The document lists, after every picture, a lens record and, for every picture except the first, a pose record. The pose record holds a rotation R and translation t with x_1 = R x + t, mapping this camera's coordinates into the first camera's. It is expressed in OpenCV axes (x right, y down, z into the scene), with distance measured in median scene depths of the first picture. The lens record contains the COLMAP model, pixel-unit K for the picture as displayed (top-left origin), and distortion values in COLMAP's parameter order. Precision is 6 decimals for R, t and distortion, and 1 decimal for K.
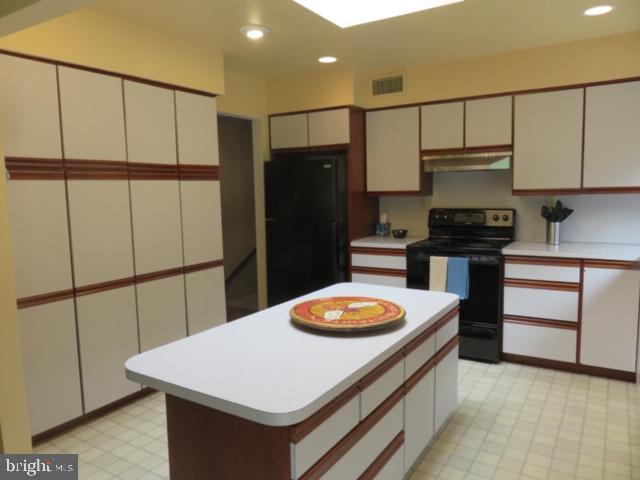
lens RADIAL K [[476.4, 0, 316.1], [0, 476.4, 238.9], [0, 0, 1]] dist [-0.012236, 0.002983]
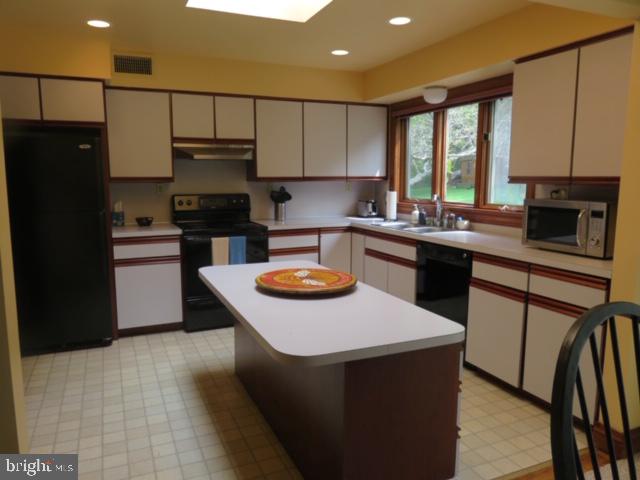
lens RADIAL K [[476.4, 0, 314.9], [0, 476.4, 240.4], [0, 0, 1]] dist [-0.012236, 0.002983]
pose [[0.558249, -0.094580, 0.824265, -0.513536], [0.071492, 0.995270, 0.065783, -0.012693], [-0.826588, 0.022206, 0.562370, 0.199701]]
